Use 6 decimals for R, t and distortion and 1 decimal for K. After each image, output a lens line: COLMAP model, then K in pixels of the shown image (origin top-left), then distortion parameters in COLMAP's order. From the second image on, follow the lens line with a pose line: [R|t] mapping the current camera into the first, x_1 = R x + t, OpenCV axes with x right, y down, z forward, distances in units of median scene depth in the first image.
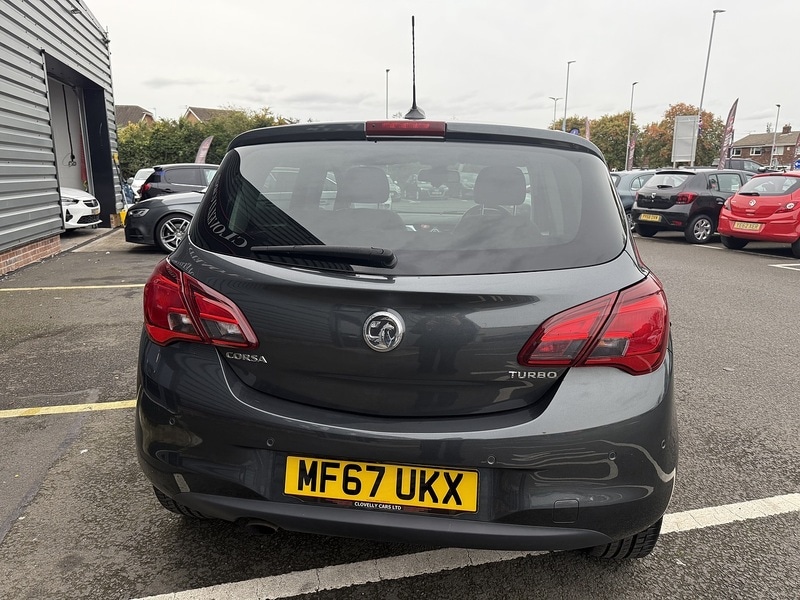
lens RADIAL K [[566.9, 0, 398.3], [0, 566.9, 299.1], [0, 0, 1]] dist [0.023899, -0.031487]
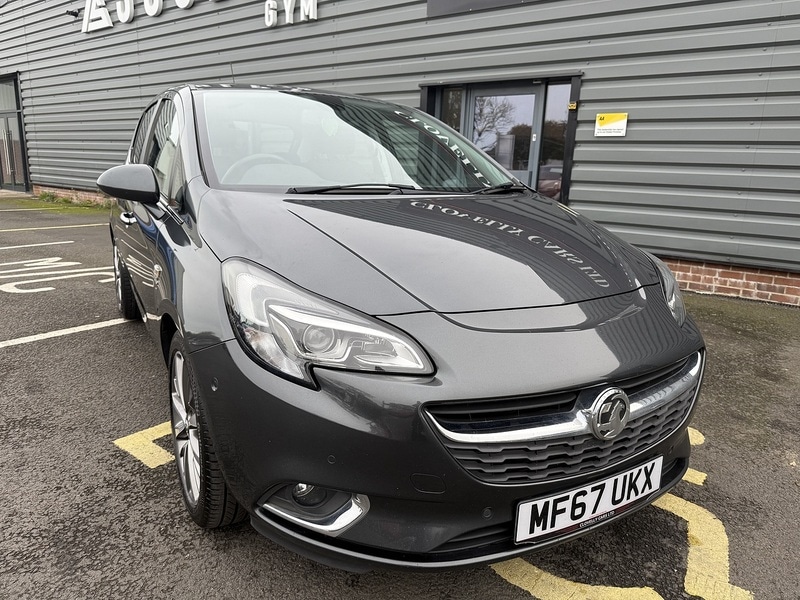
lens RADIAL K [[571.9, 0, 400.0], [0, 571.9, 300.0], [0, 0, 1]] dist [0.013732, -0.026737]
pose [[-0.795537, 0.097714, -0.597974, 0.855780], [-0.174429, 0.908197, 0.380465, -0.556209], [0.580255, 0.406978, -0.705460, 3.054935]]
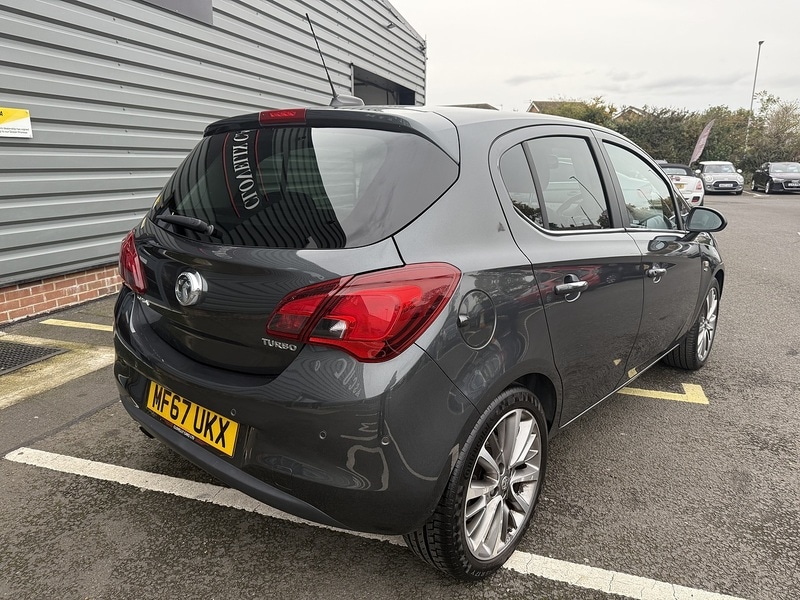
lens RADIAL K [[567.5, 0, 399.9], [0, 567.5, 302.9], [0, 0, 1]] dist [0.004981, -0.007877]
pose [[0.838650, 0.122054, -0.530820, 0.737223], [-0.111839, 0.992391, 0.051490, -0.018940], [0.533066, 0.016184, 0.845919, 0.165766]]
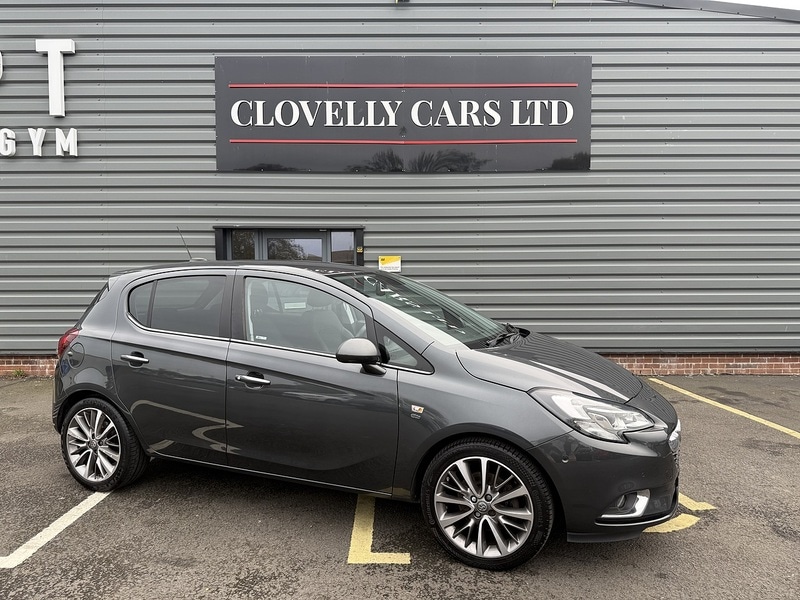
lens RADIAL K [[561.5, 0, 400.7], [0, 561.5, 302.3], [0, 0, 1]] dist [0.039344, -0.051320]
pose [[-0.250955, 0.028557, -0.967577, 1.957857], [-0.208878, 0.974419, 0.082934, -0.522009], [0.945194, 0.222918, -0.238571, 2.323378]]
